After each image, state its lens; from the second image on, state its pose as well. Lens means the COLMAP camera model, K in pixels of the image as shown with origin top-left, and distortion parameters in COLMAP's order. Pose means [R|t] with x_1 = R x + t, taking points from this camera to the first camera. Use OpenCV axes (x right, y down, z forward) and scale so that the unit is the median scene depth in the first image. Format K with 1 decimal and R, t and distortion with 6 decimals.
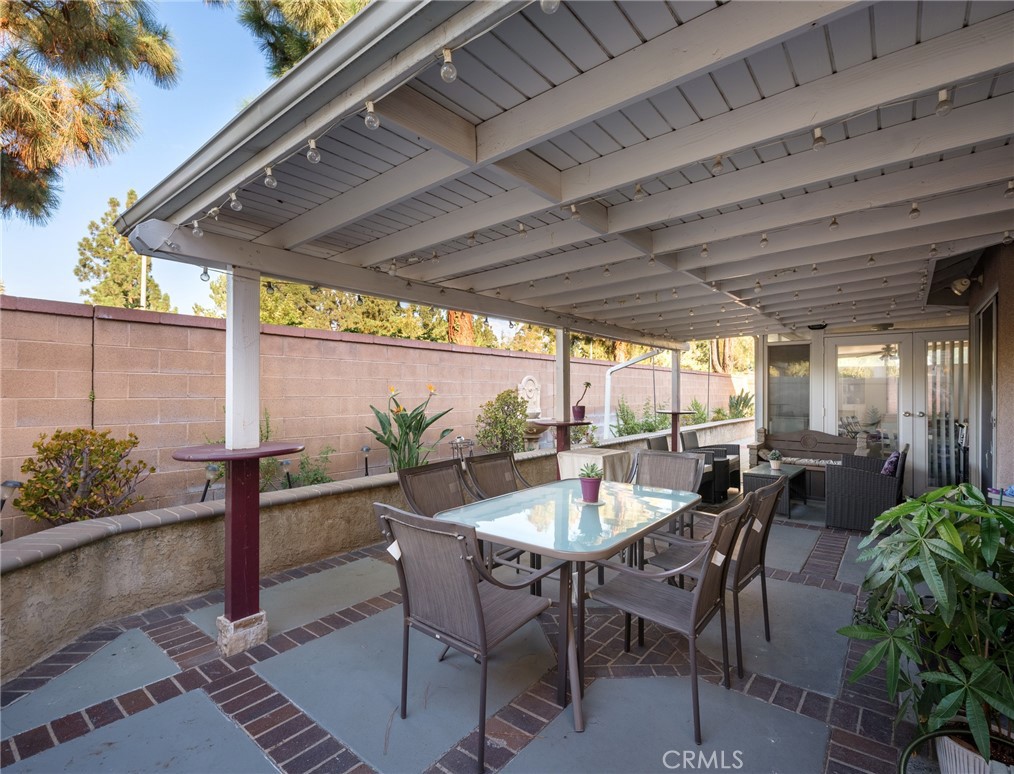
lens RADIAL K [[489.4, 0, 507.0], [0, 489.4, 387.0], [0, 0, 1]] dist [-0.002590, -0.000597]
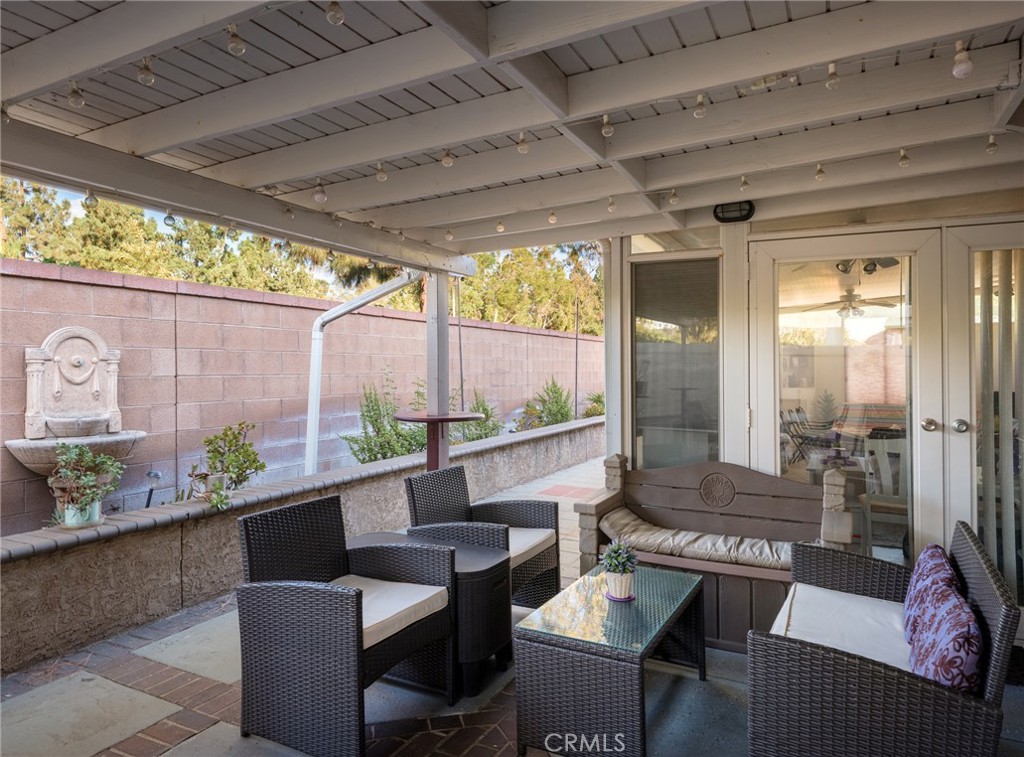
lens RADIAL K [[622.1, 0, 509.4], [0, 622.1, 363.6], [0, 0, 1]] dist [0.003445, 0.000509]
pose [[0.980906, 0.004098, 0.194439, 0.274583], [-0.005585, 0.999959, 0.007100, 0.000846], [-0.194402, -0.008051, 0.980889, 0.415737]]
